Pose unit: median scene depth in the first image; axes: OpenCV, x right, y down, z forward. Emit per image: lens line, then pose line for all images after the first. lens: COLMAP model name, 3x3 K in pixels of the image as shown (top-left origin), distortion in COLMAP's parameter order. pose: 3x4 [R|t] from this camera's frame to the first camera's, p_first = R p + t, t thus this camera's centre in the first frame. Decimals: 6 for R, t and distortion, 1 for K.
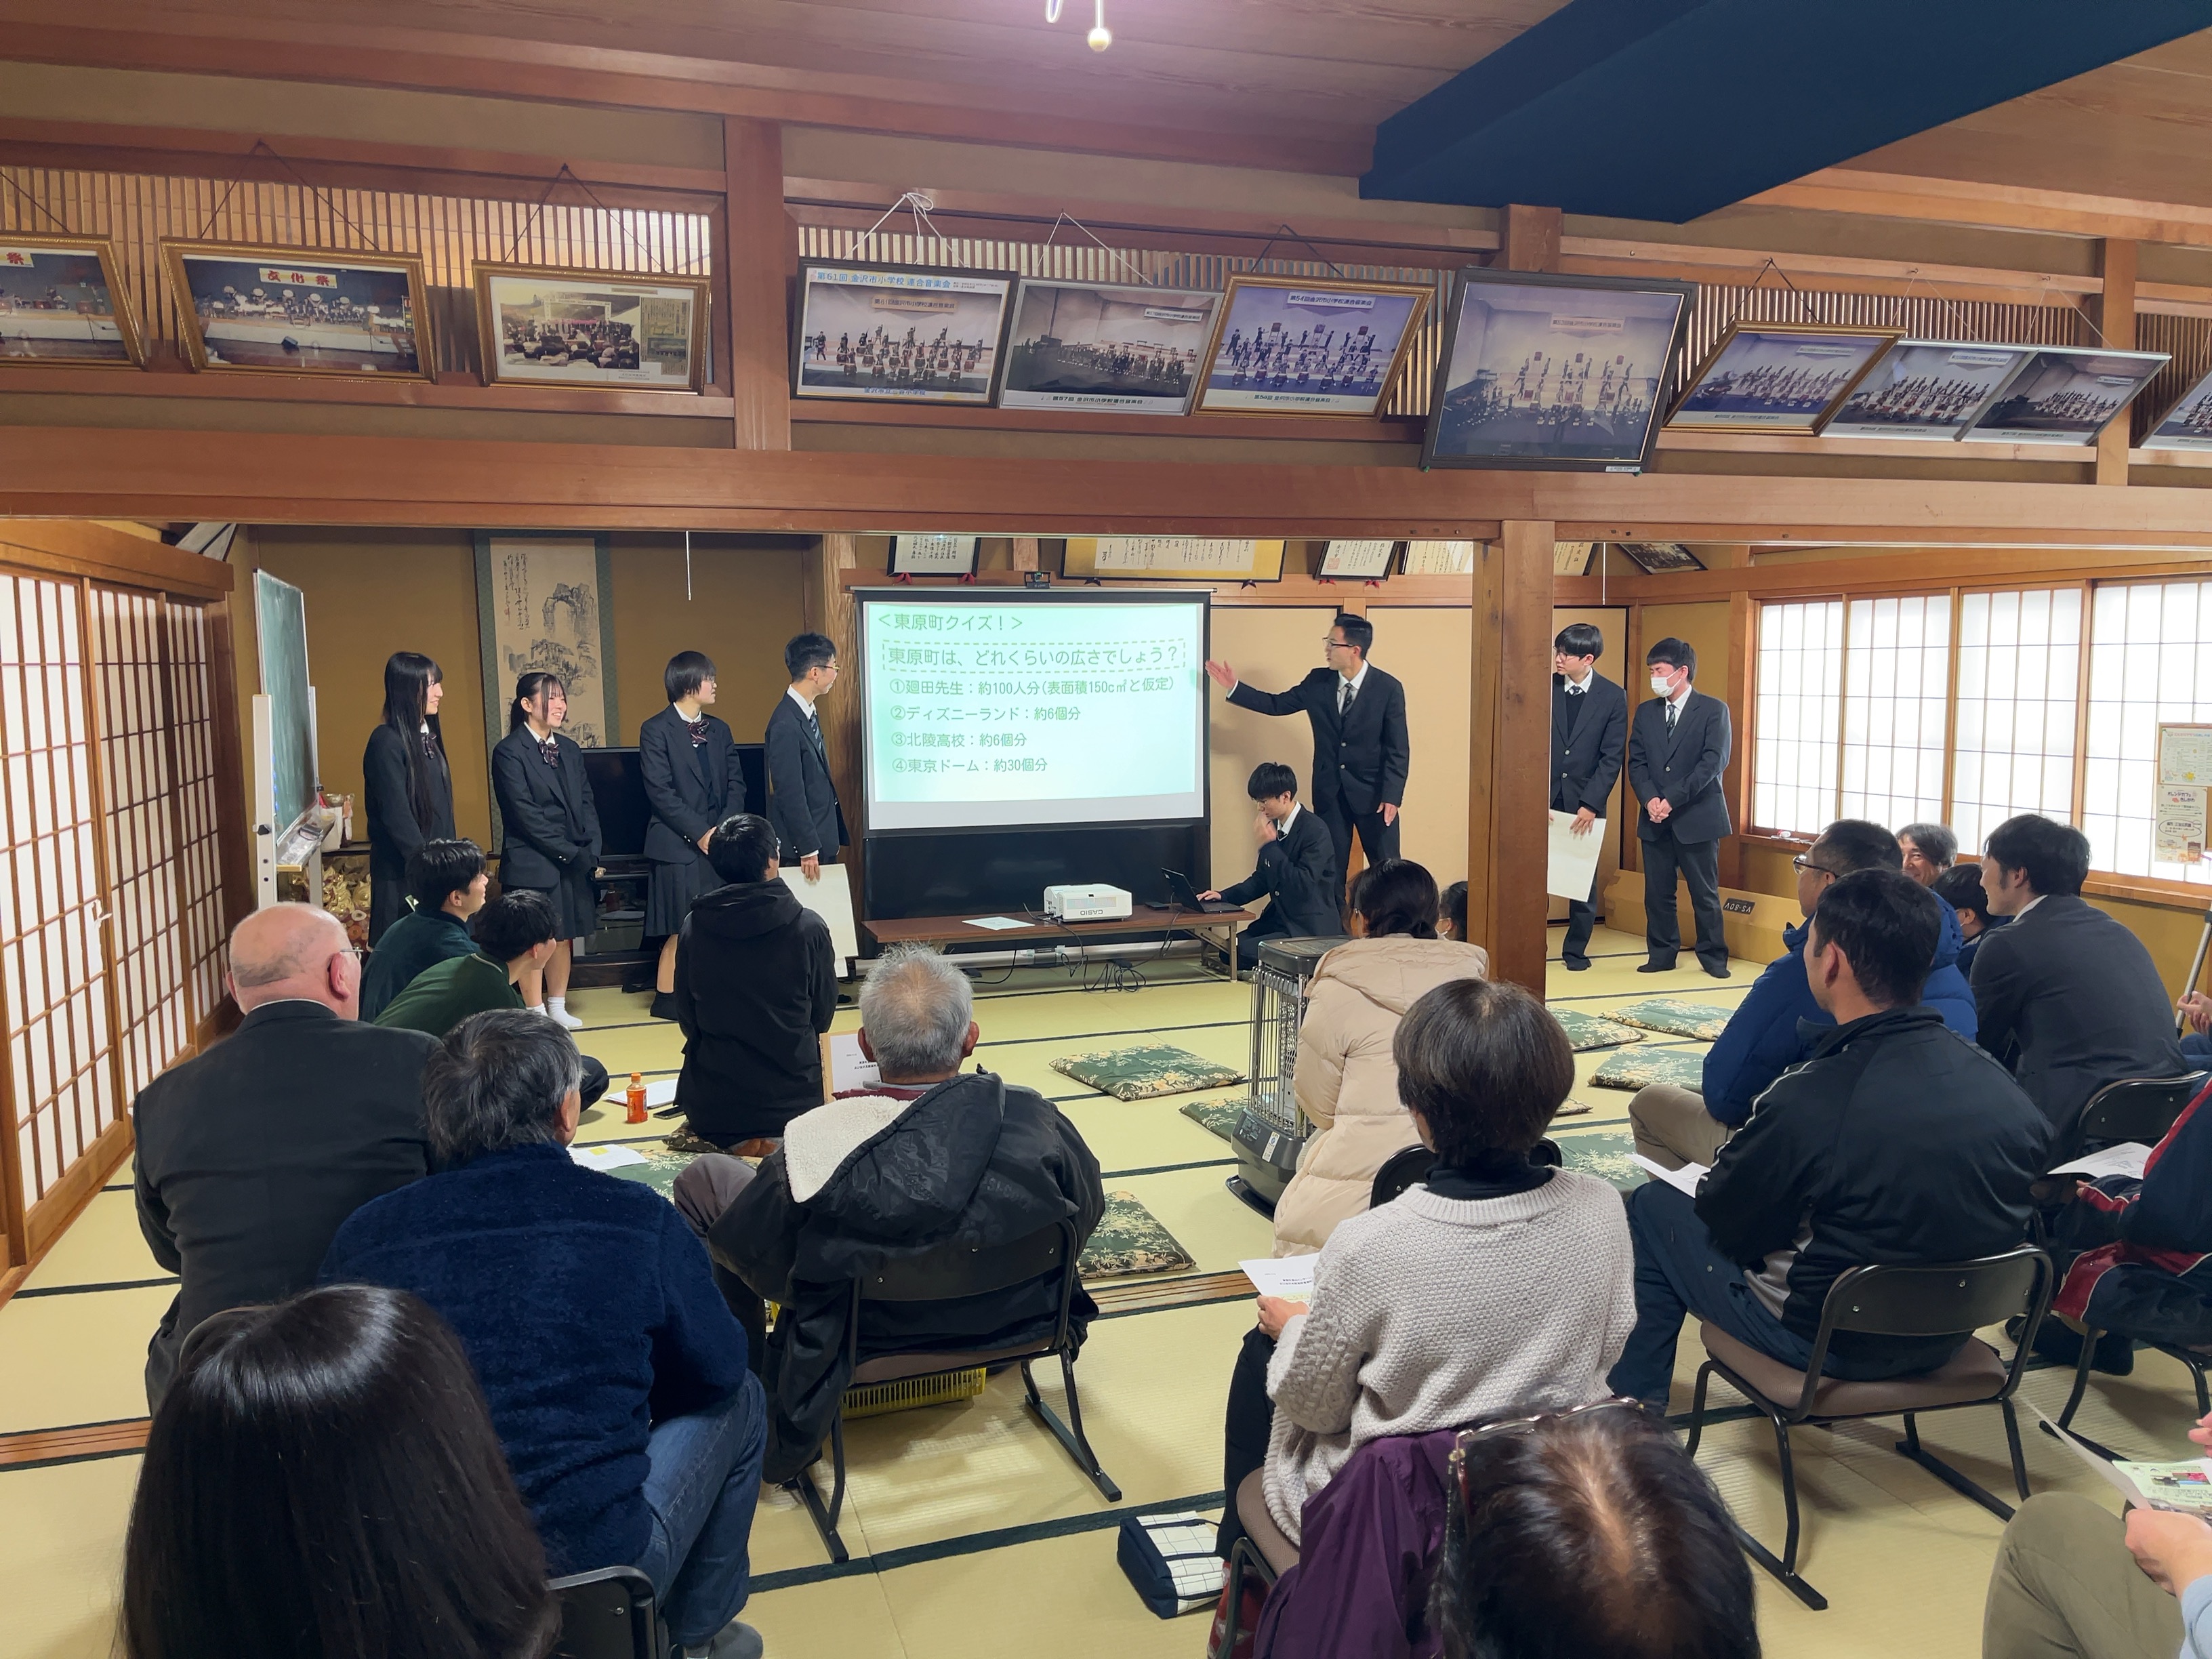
lens RADIAL K [[1692.3, 0, 1113.2], [0, 1692.3, 850.6], [0, 0, 1]] dist [0.014533, -0.003793]
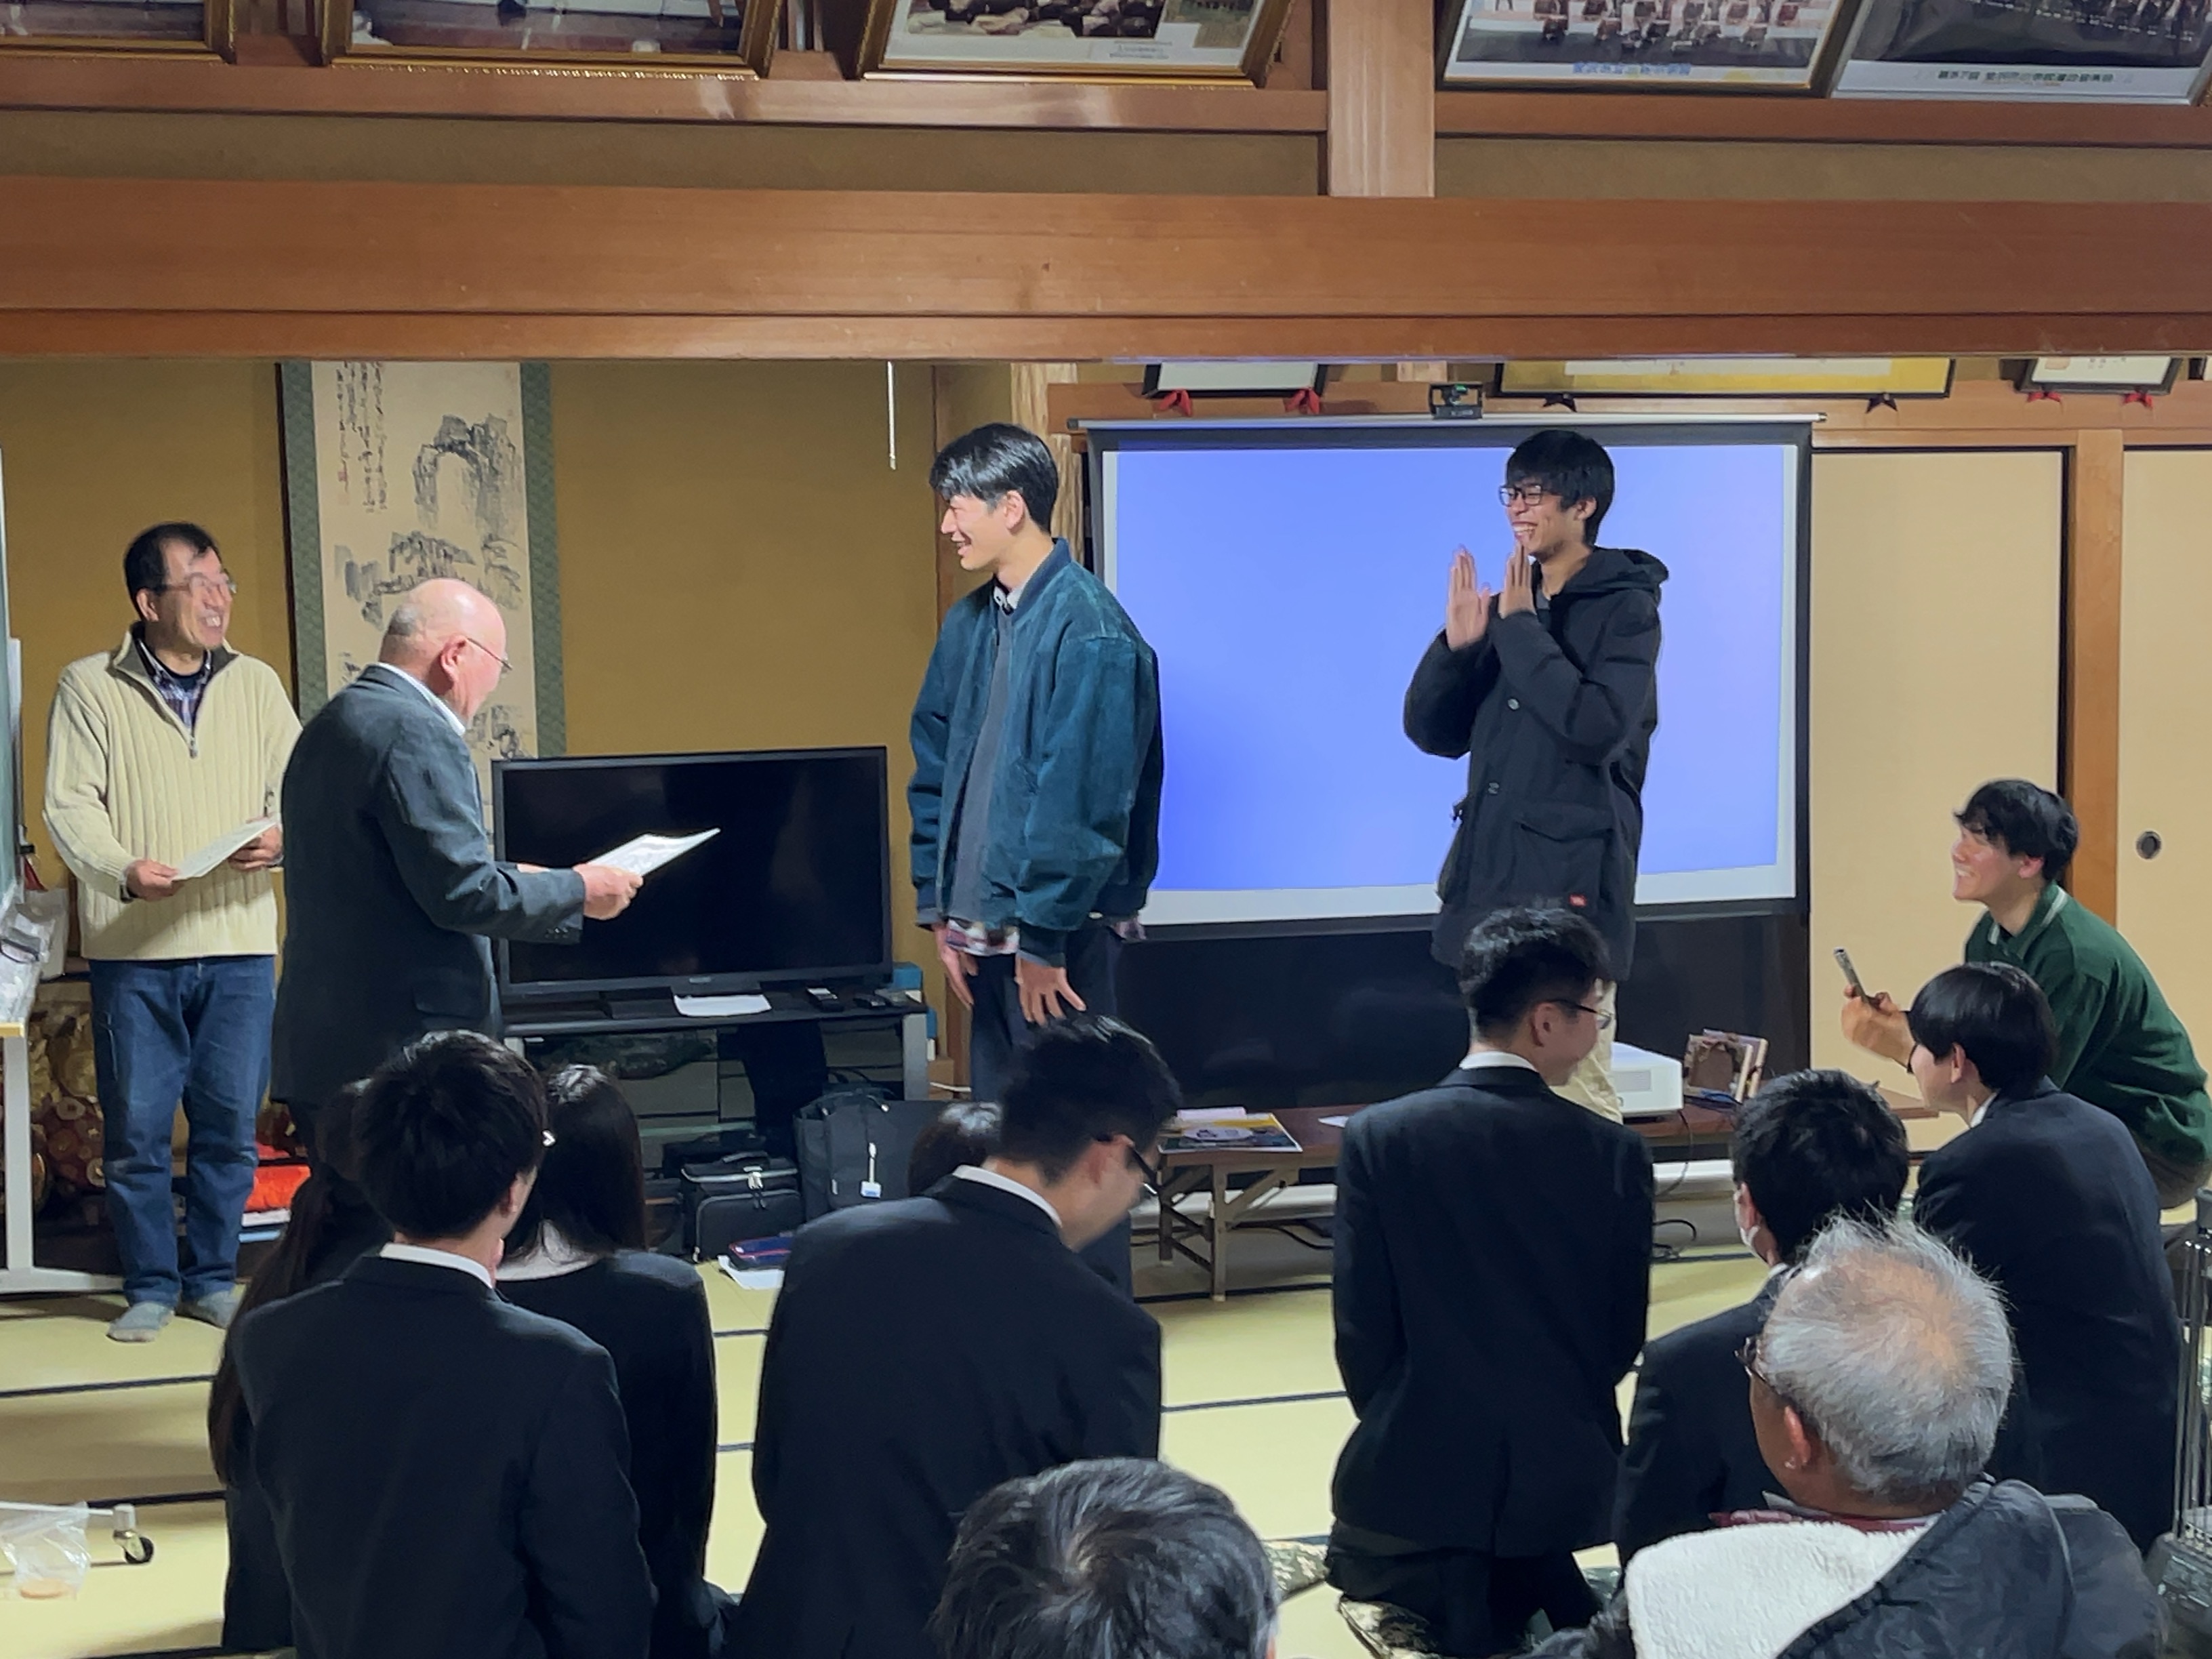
lens RADIAL K [[3576.2, 0, 1065.3], [0, 3576.2, 837.8], [0, 0, 1]] dist [0.166007, -0.794712]
pose [[0.999185, -0.003482, -0.040220, -0.250214], [0.002473, 0.999681, -0.025132, -0.025661], [0.040295, 0.025012, 0.998875, -0.030494]]
